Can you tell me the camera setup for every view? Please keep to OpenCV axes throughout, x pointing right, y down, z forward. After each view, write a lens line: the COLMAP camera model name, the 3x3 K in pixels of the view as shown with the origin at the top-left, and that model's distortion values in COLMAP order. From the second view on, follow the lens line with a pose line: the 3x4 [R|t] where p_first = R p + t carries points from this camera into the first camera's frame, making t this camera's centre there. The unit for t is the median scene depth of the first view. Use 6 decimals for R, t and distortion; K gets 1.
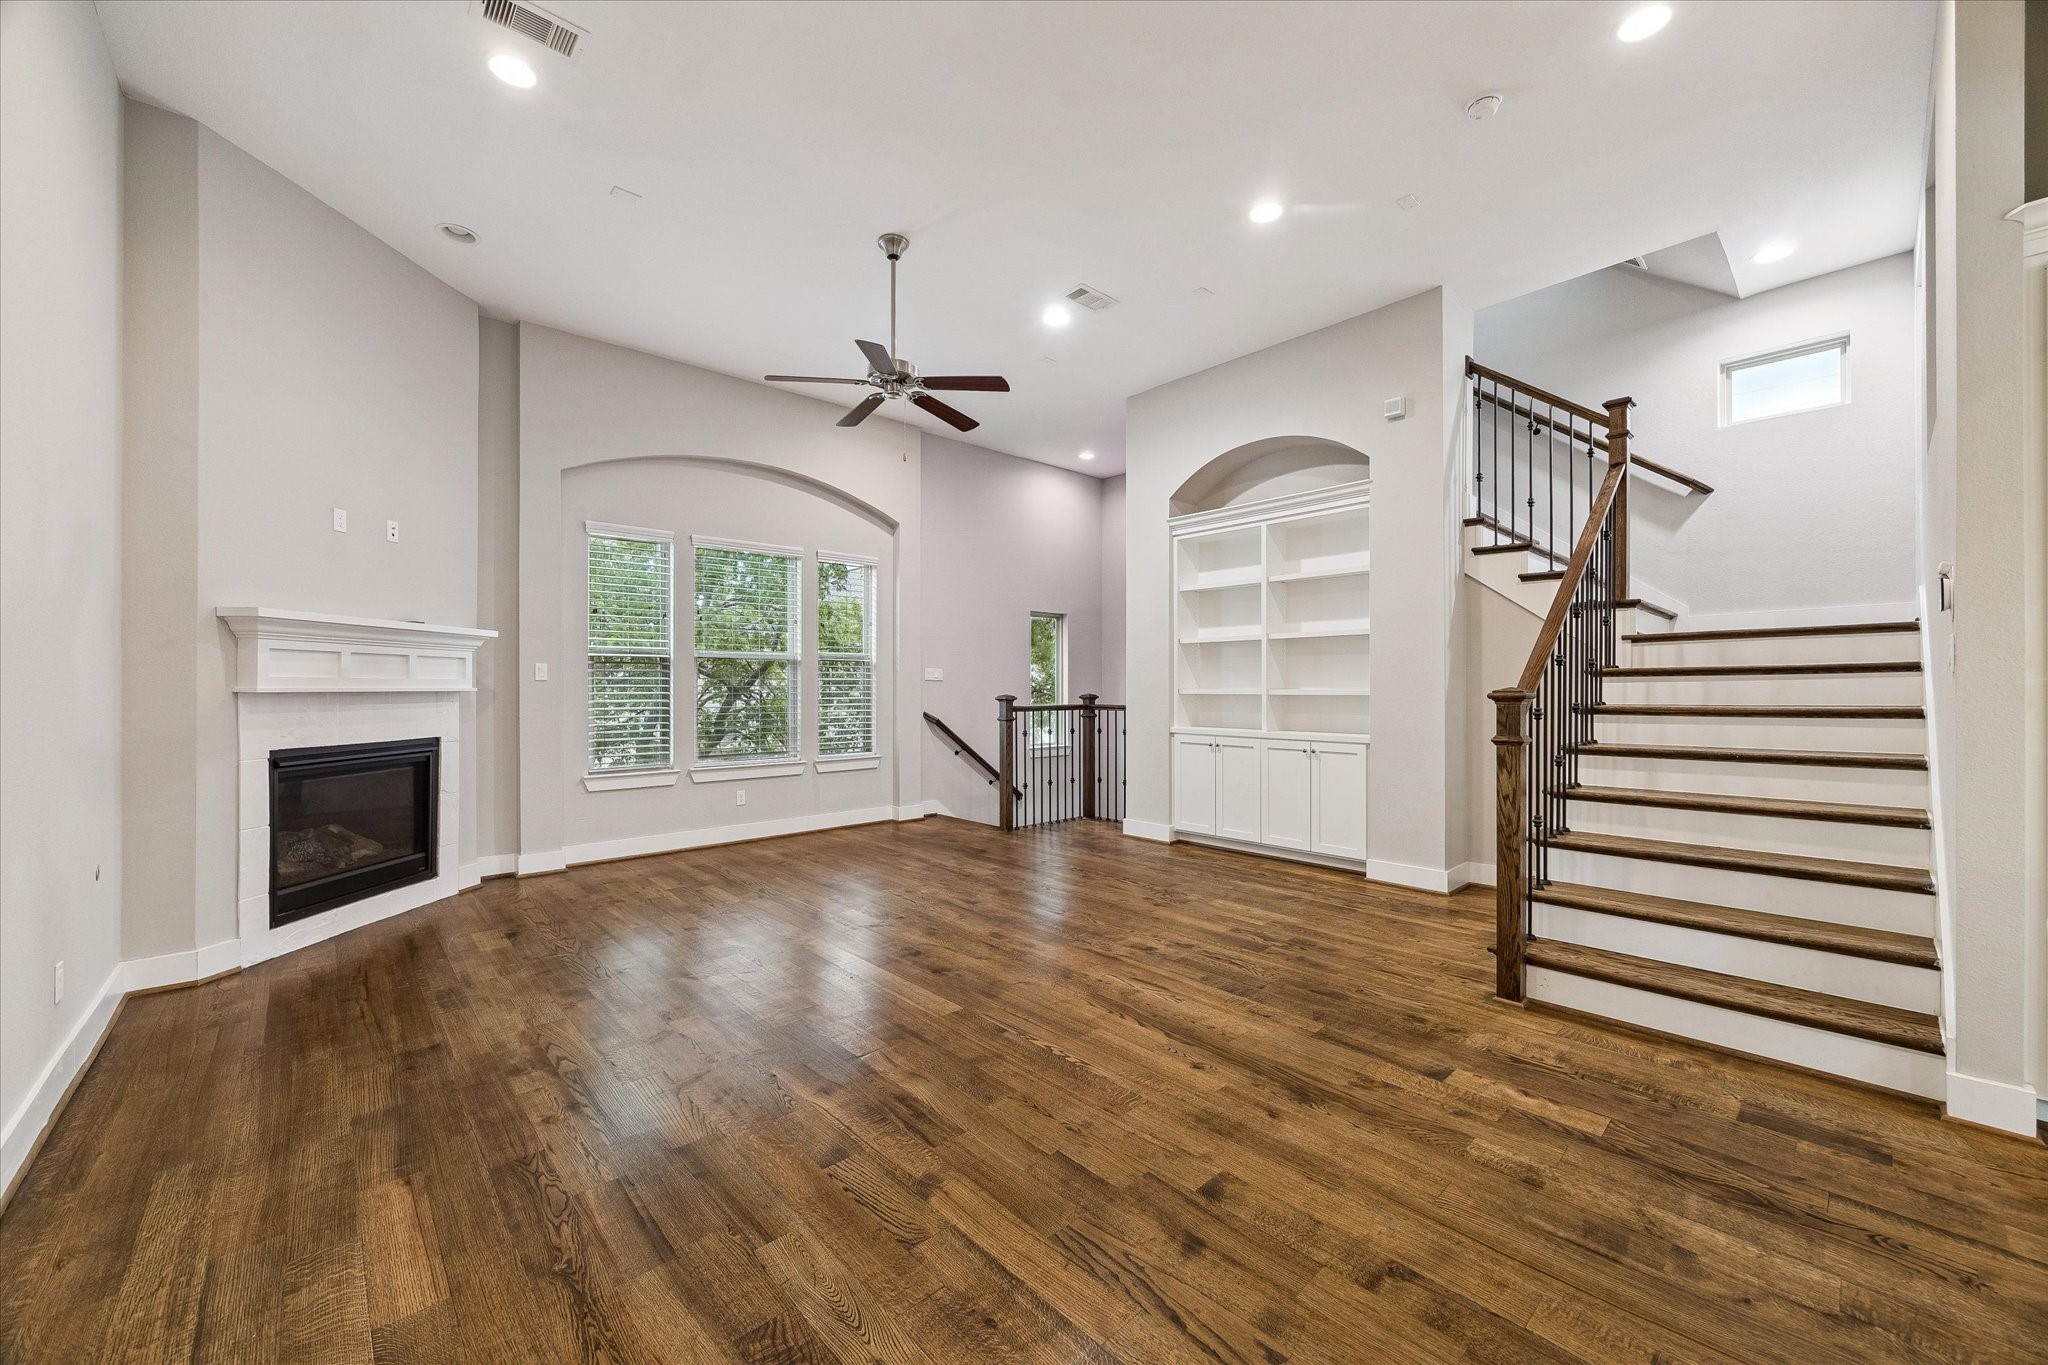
lens RADIAL K [[776.3, 0, 1023.8], [0, 776.3, 688.1], [0, 0, 1]] dist [-0.004167, -0.000520]
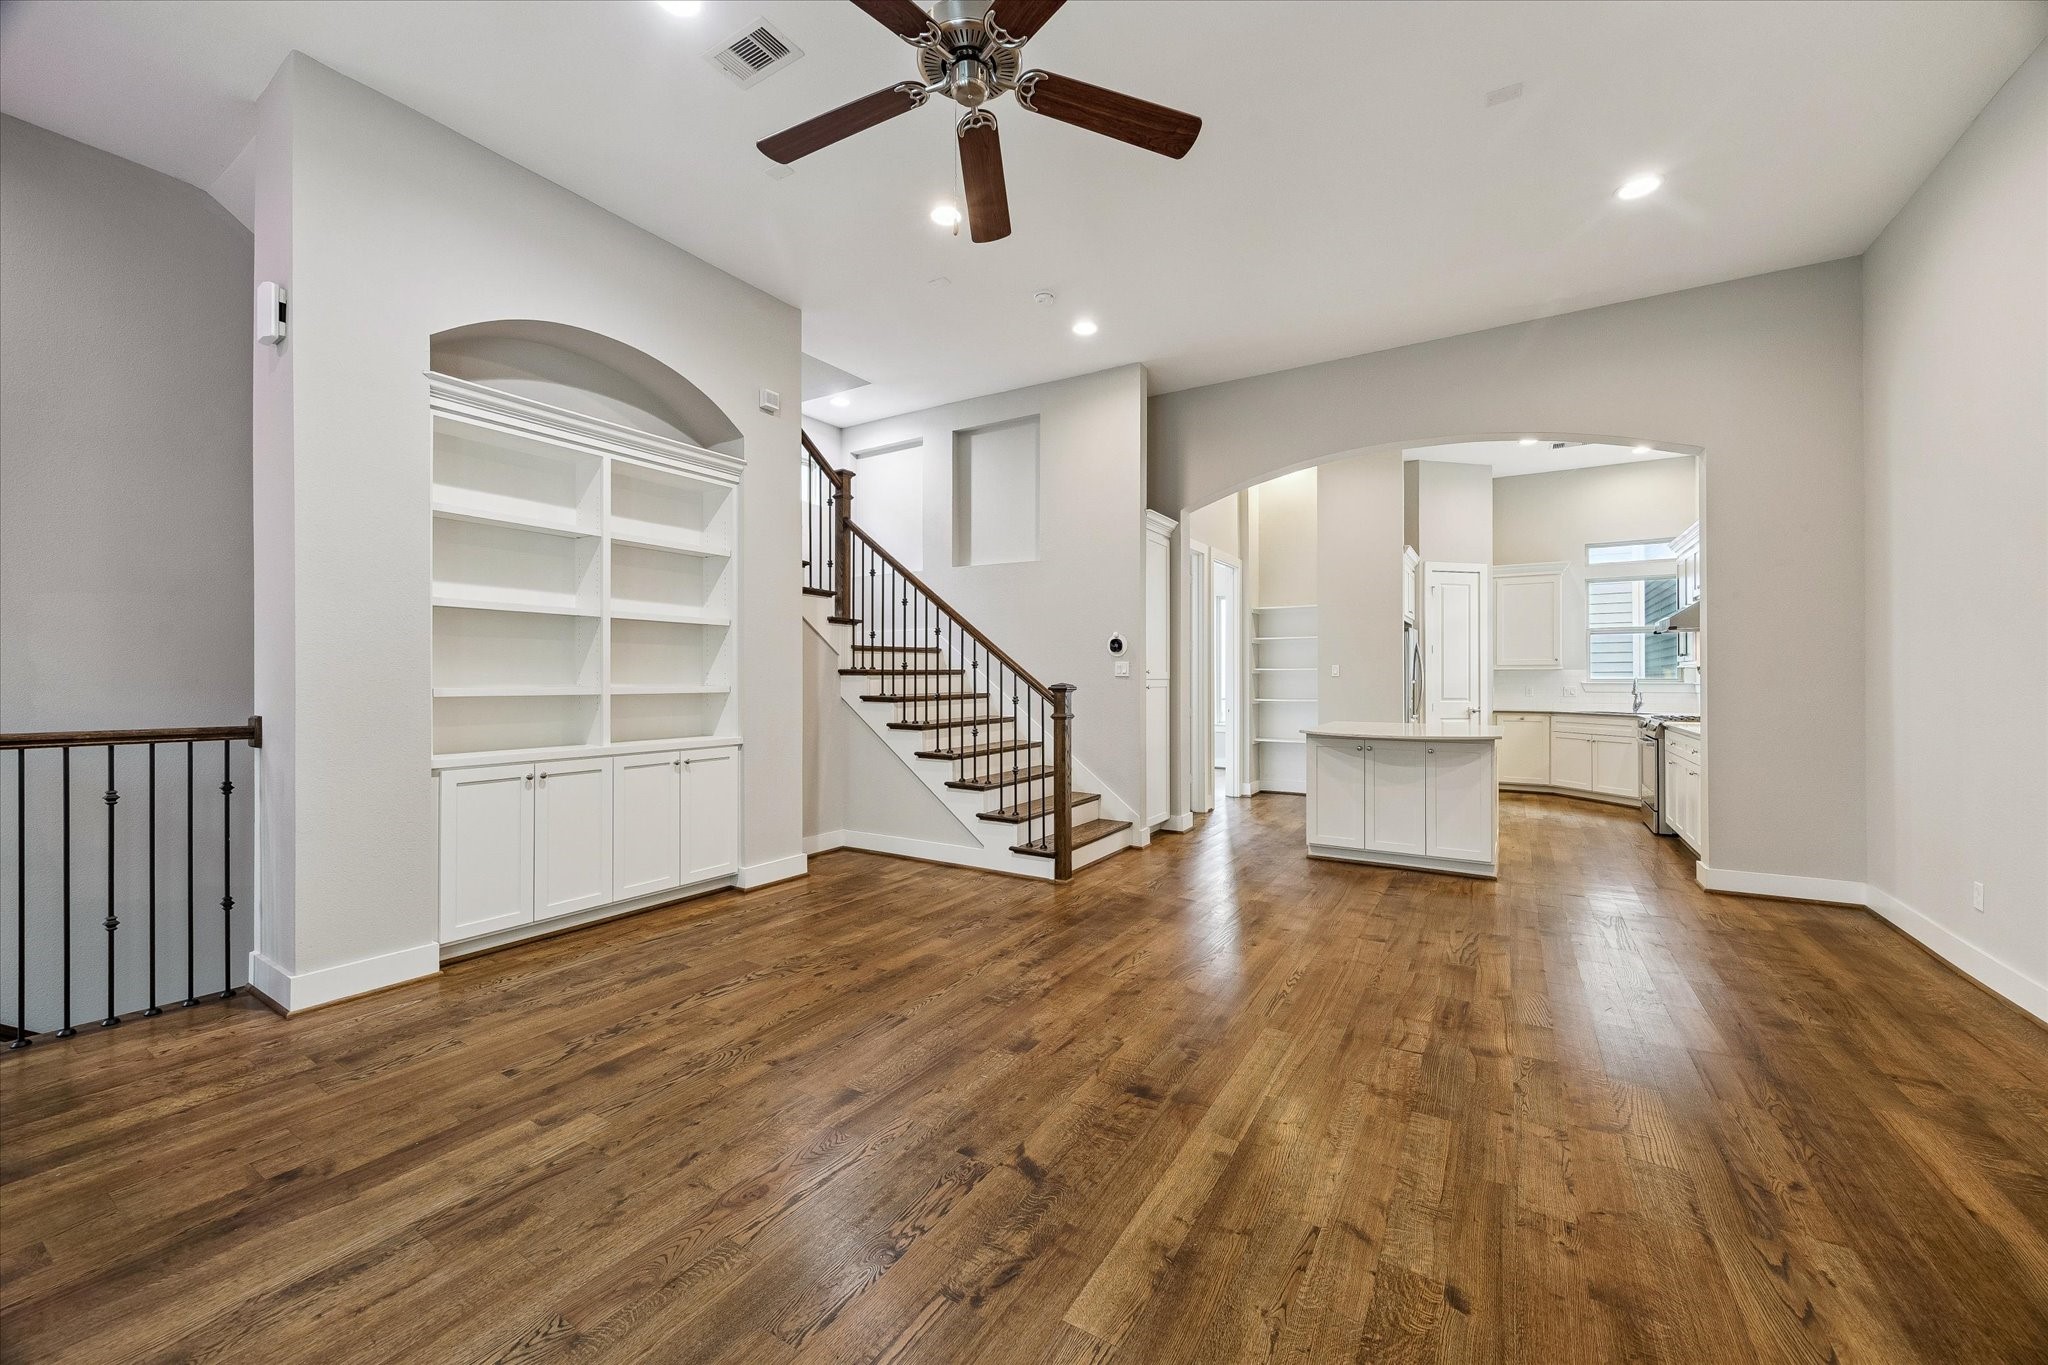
lens RADIAL K [[776.3, 0, 1023.8], [0, 776.3, 688.1], [0, 0, 1]] dist [-0.004167, -0.000520]
pose [[-0.265449, -0.008173, 0.964090, -0.632150], [0.003911, 0.999947, 0.009554, -0.004942], [-0.964117, 0.006306, -0.265402, 1.072996]]
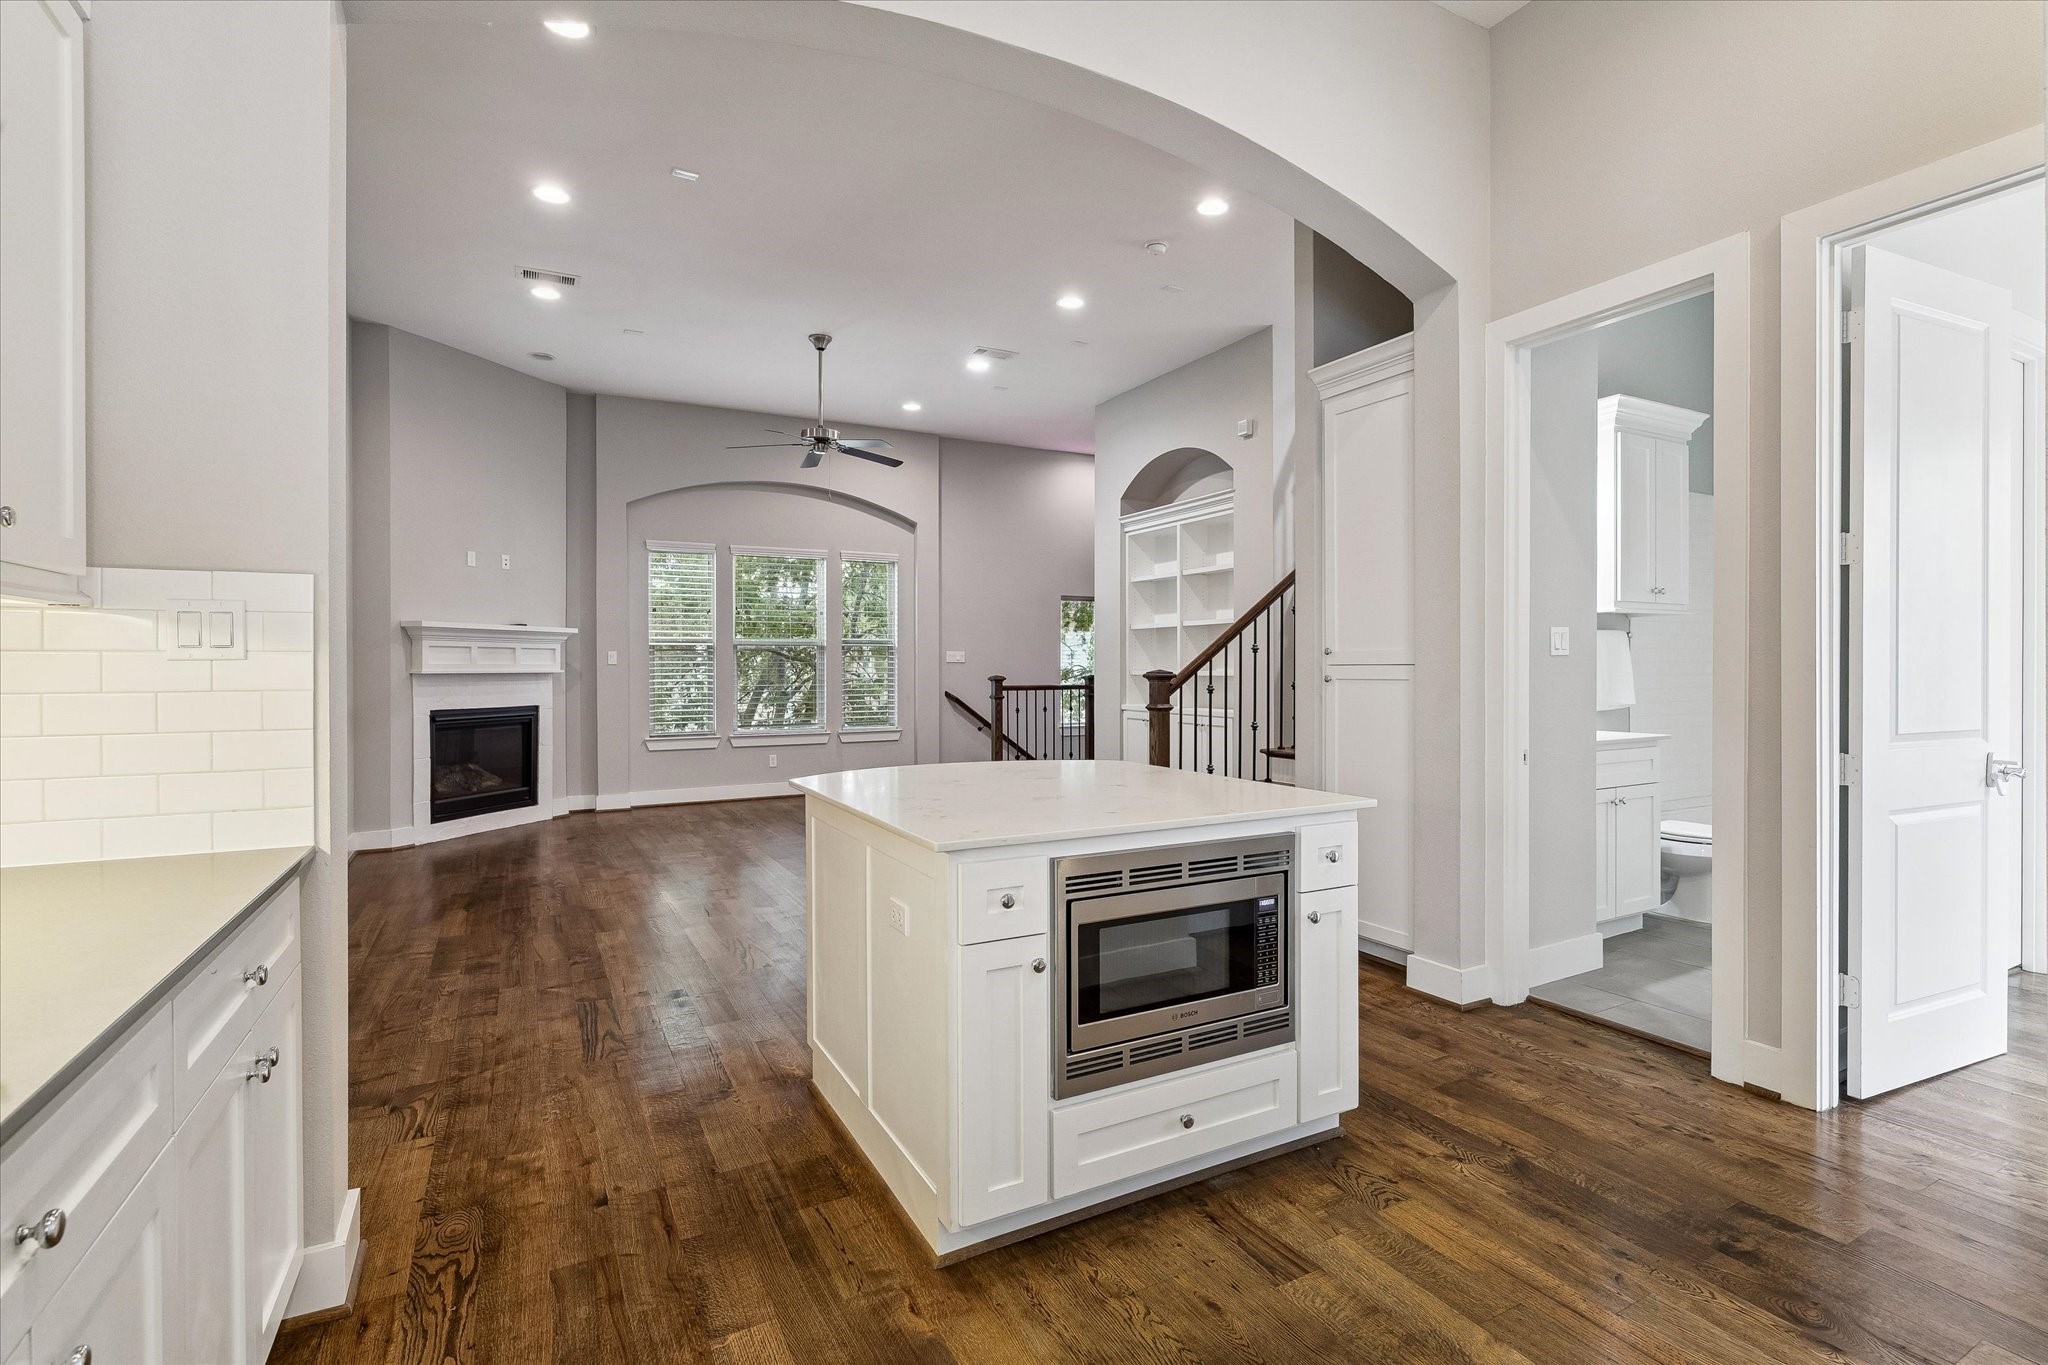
lens RADIAL K [[973.7, 0, 1080.1], [0, 973.7, 672.6], [0, 0, 1]] dist [-0.001413, -0.000043]
pose [[0.976070, -0.000350, -0.217455, 0.626066], [0.001439, 0.999987, 0.004850, -0.003580], [0.217450, -0.005047, 0.976058, -0.541694]]
